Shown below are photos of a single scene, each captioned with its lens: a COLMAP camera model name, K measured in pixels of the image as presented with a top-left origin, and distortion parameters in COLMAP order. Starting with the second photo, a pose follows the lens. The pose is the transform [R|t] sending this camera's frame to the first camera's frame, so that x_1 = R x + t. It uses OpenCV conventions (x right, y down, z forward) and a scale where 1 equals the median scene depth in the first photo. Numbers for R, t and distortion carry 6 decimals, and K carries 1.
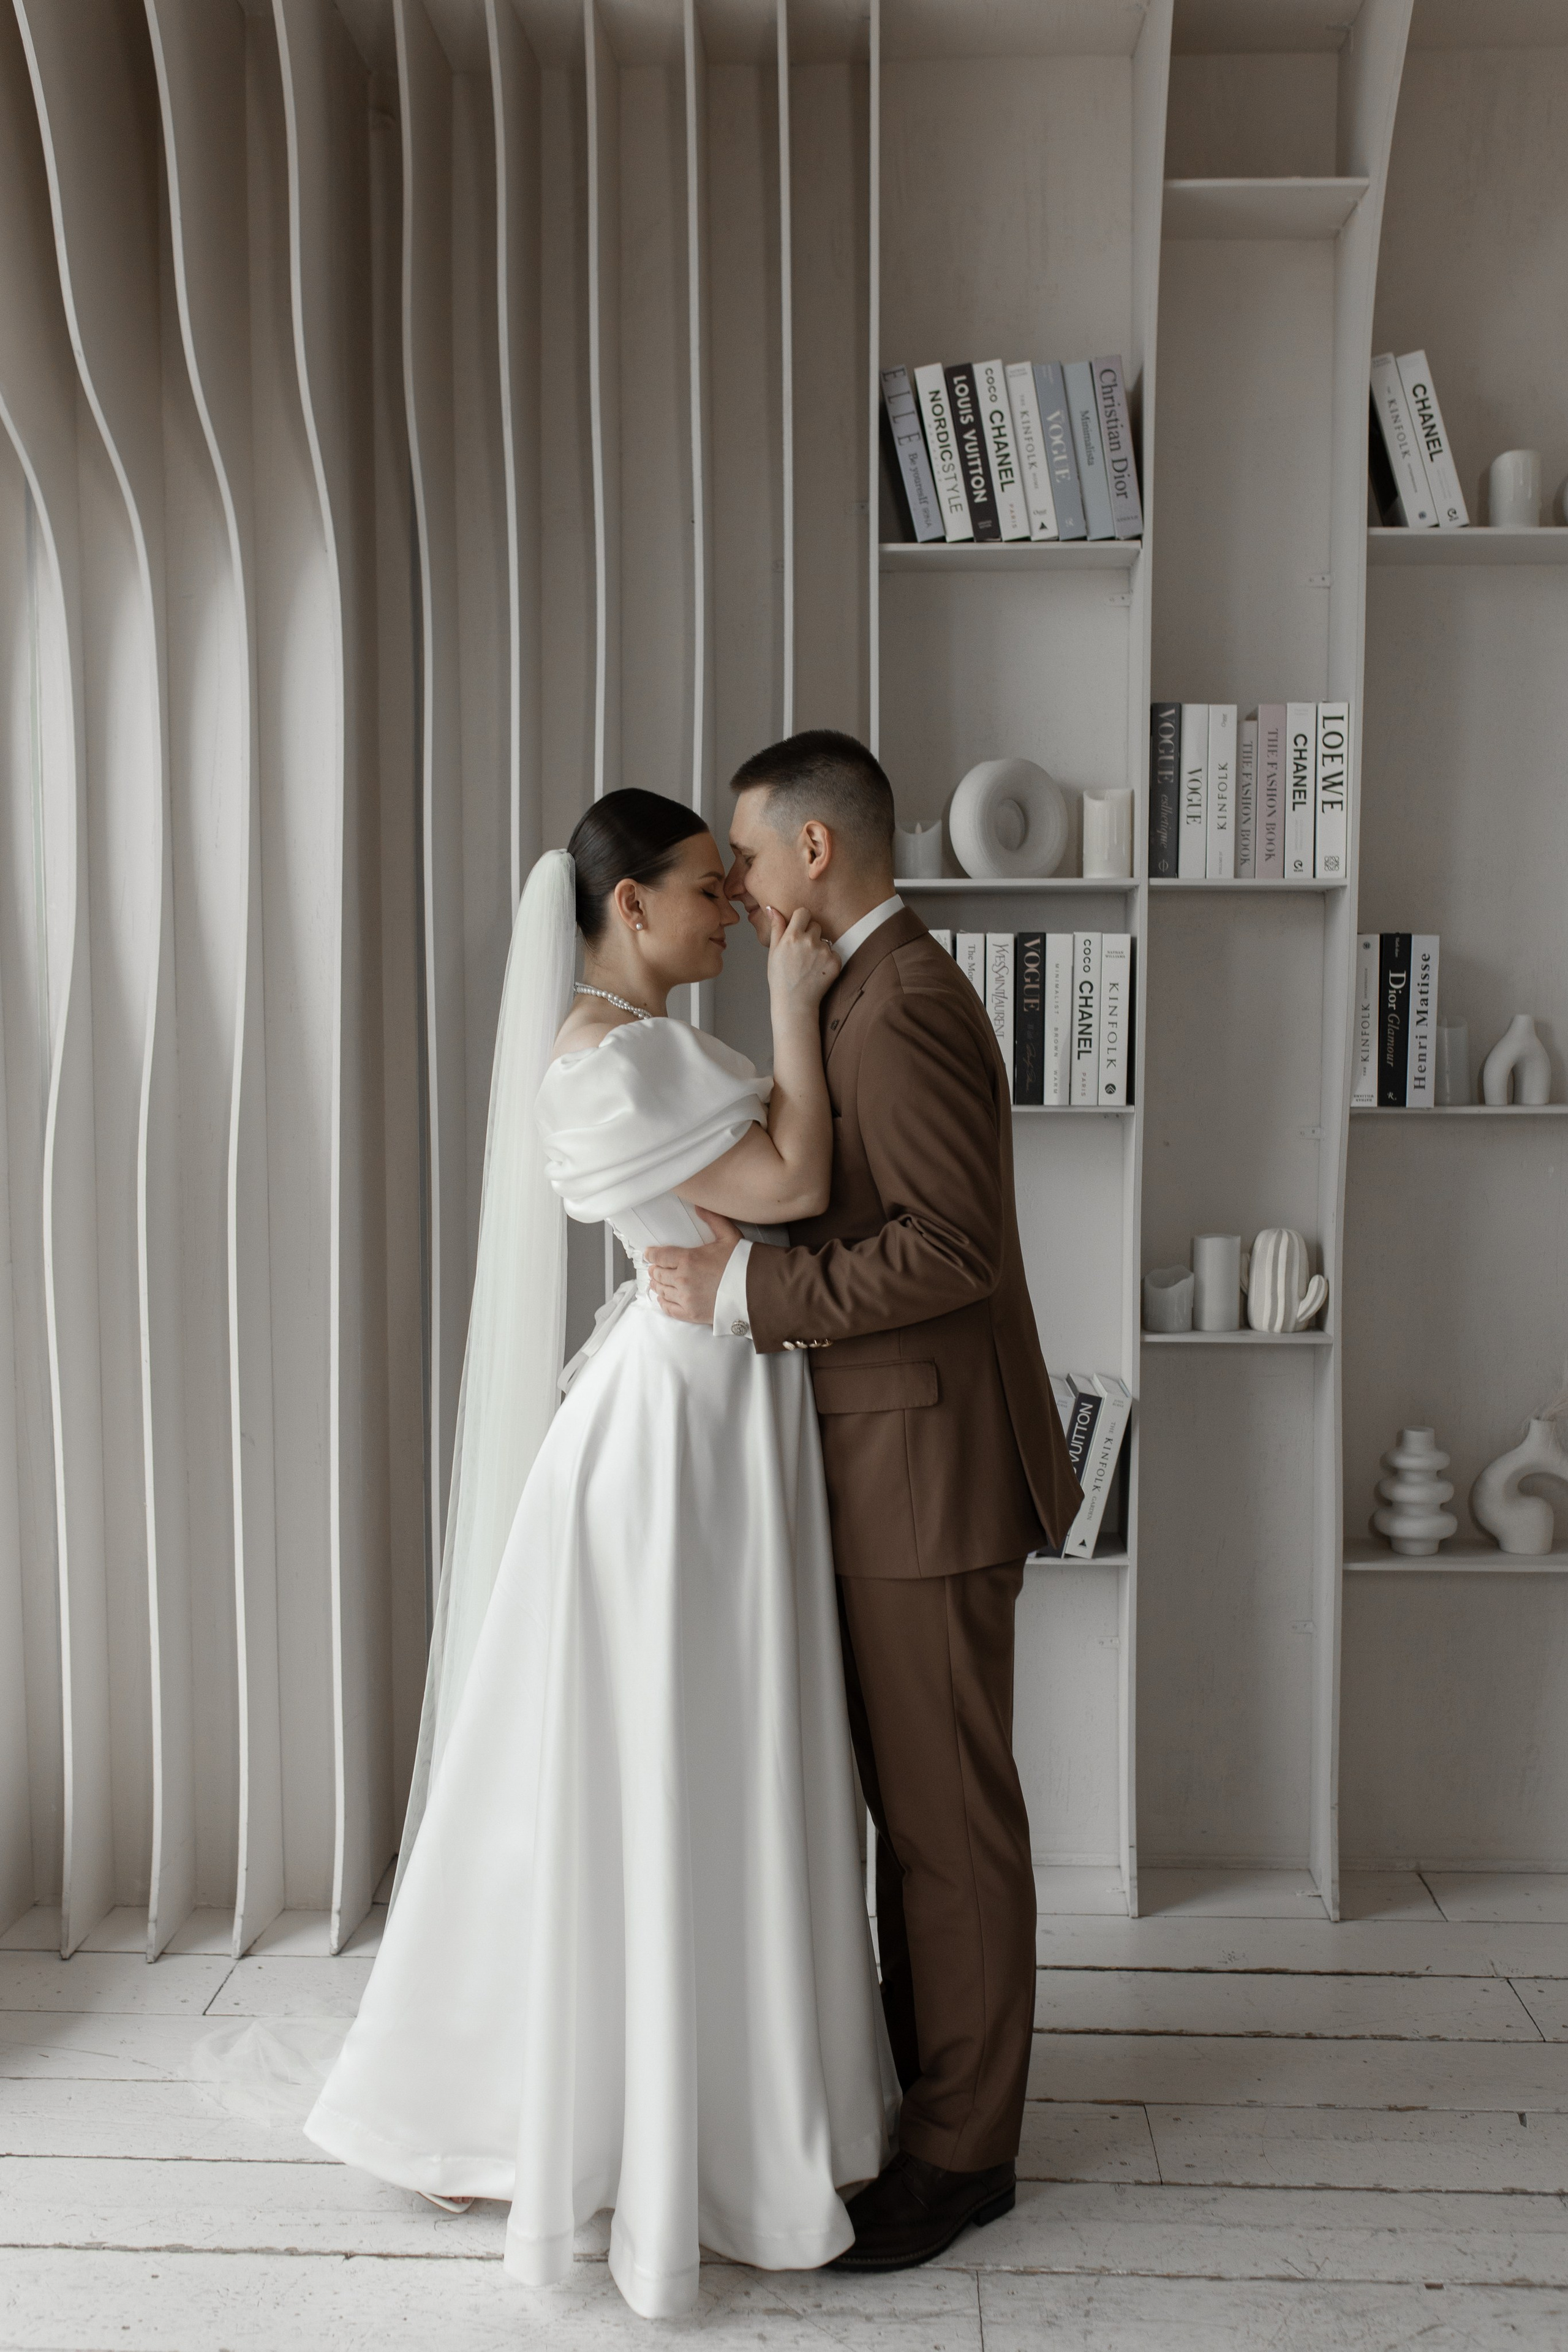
lens RADIAL K [[2367.3, 0, 789.4], [0, 2367.3, 1253.8], [0, 0, 1]] dist [-0.007074, -0.003675]
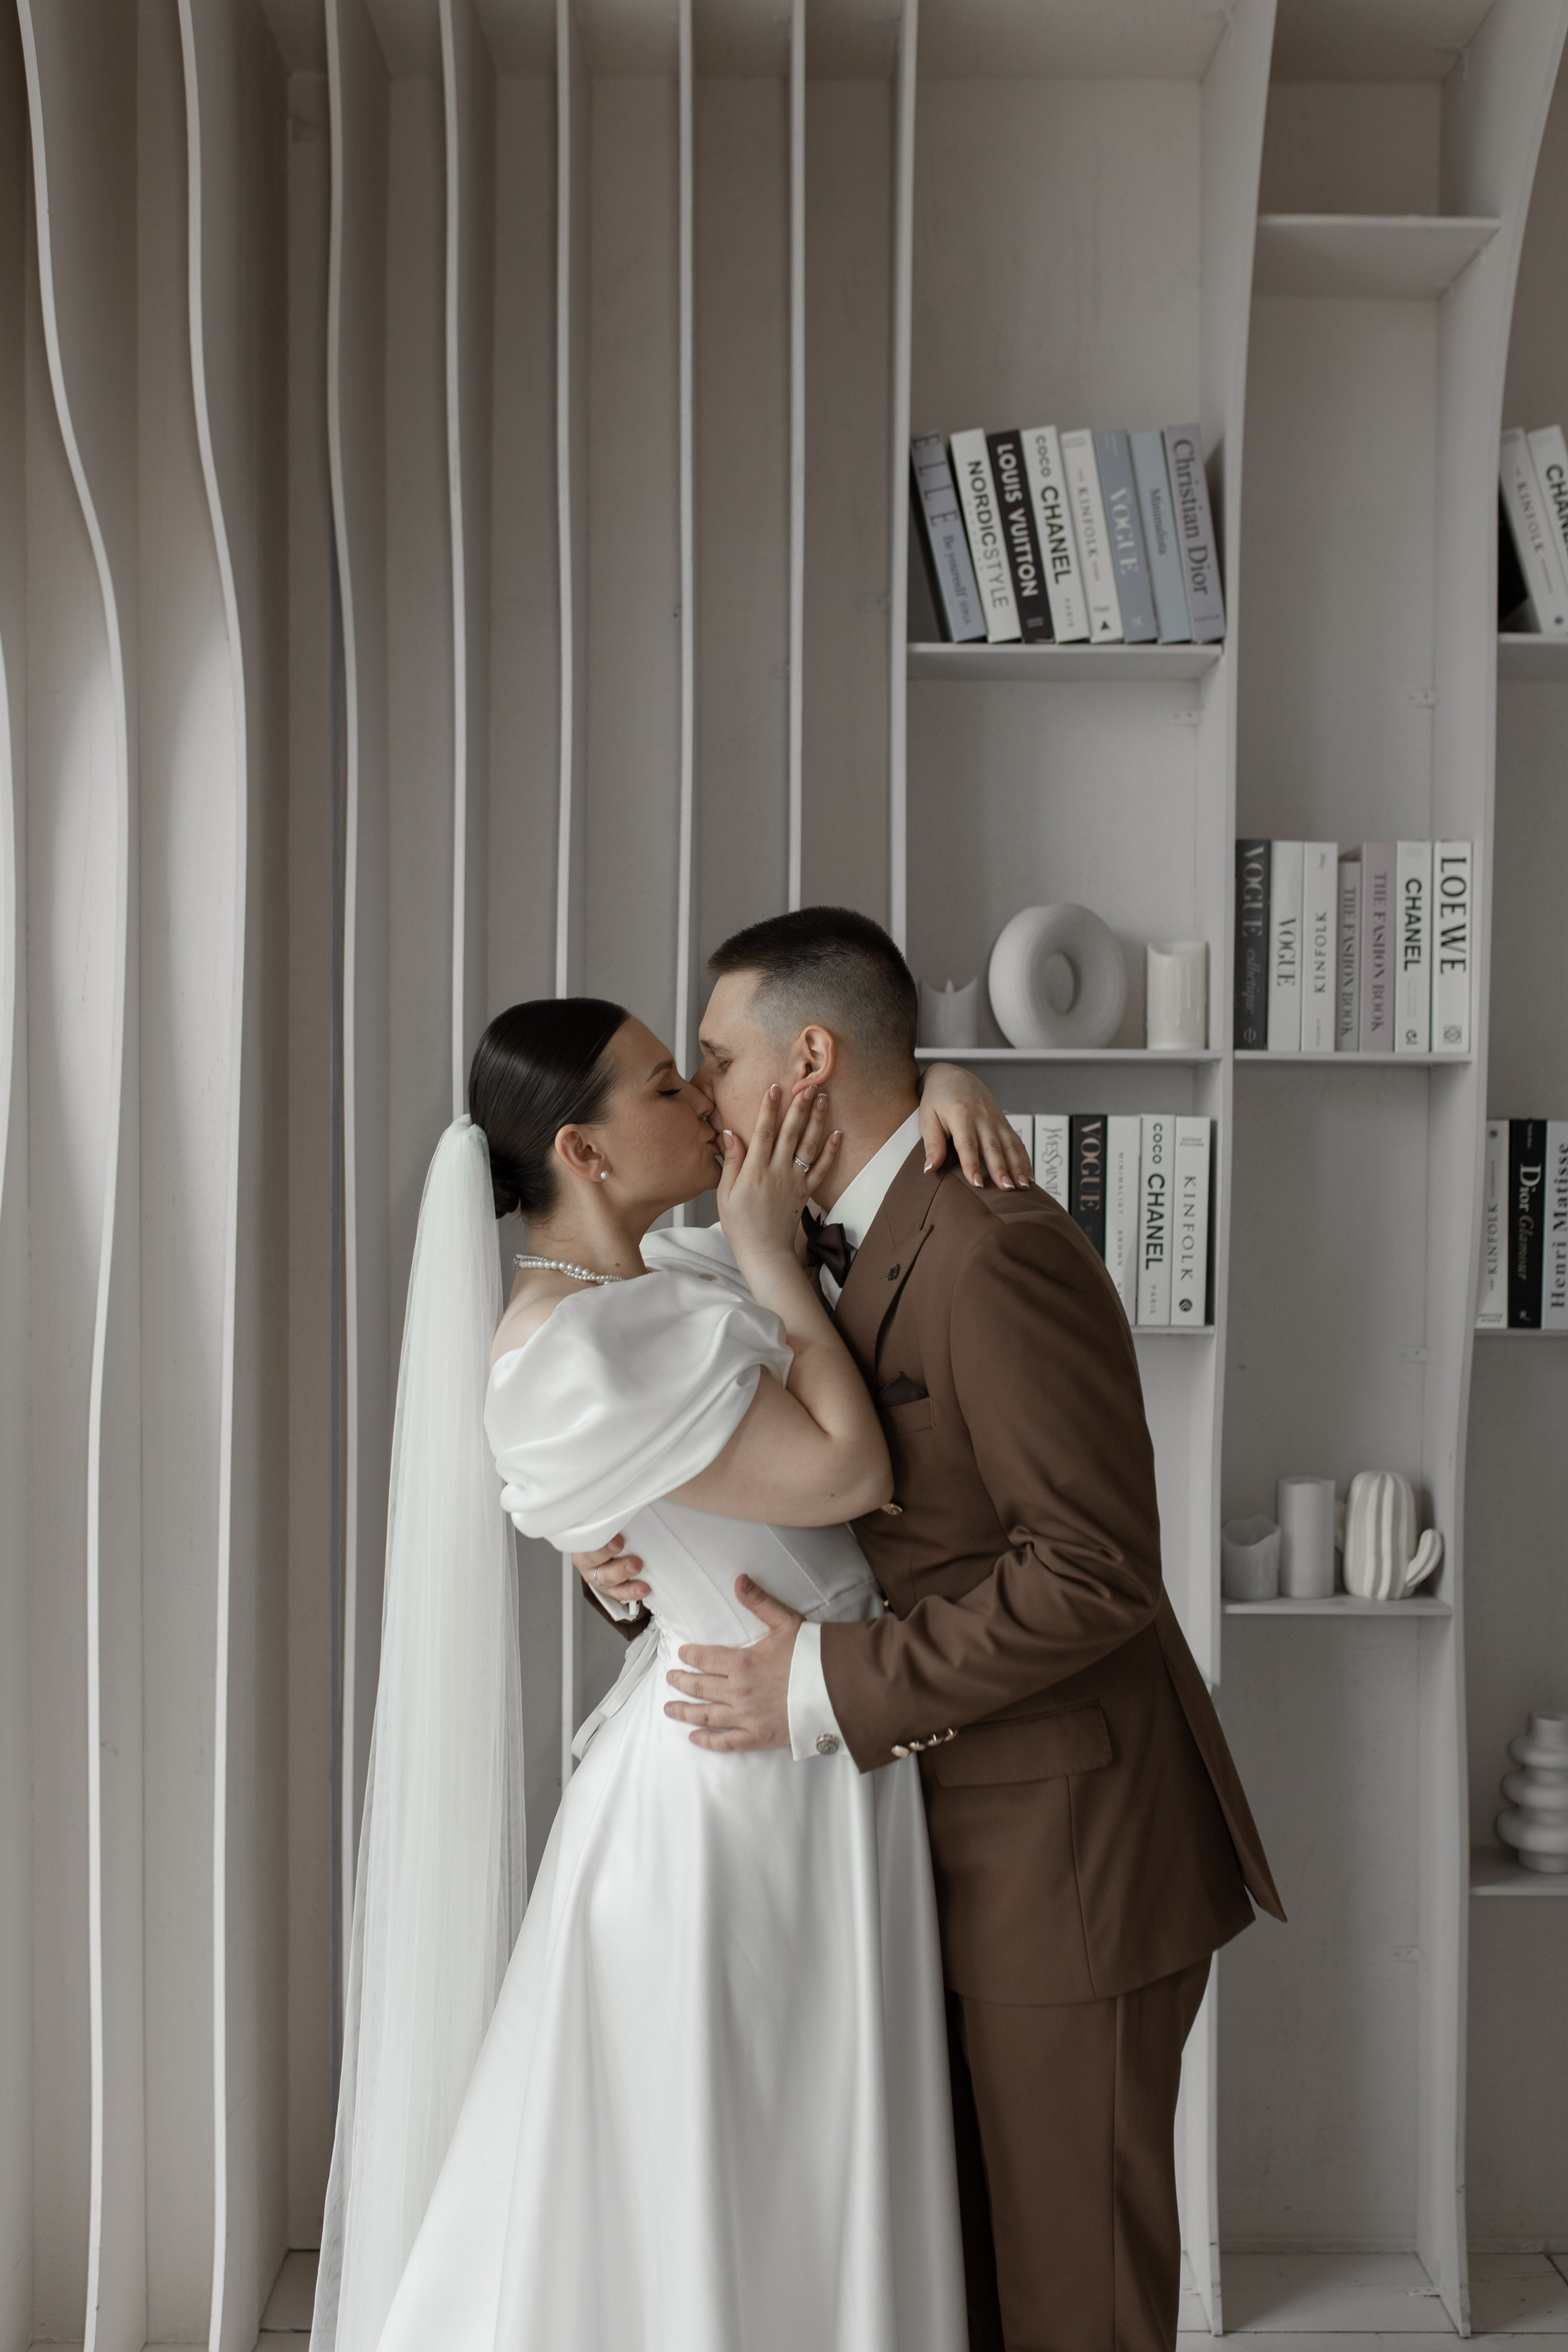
lens RADIAL K [[2367.3, 0, 789.4], [0, 2367.3, 1253.8], [0, 0, 1]] dist [-0.007074, -0.003675]
pose [[0.998761, 0.005079, 0.049509, -0.042225], [-0.002324, 0.998453, -0.055545, -0.042318], [-0.049714, 0.055361, 0.997228, 0.193009]]
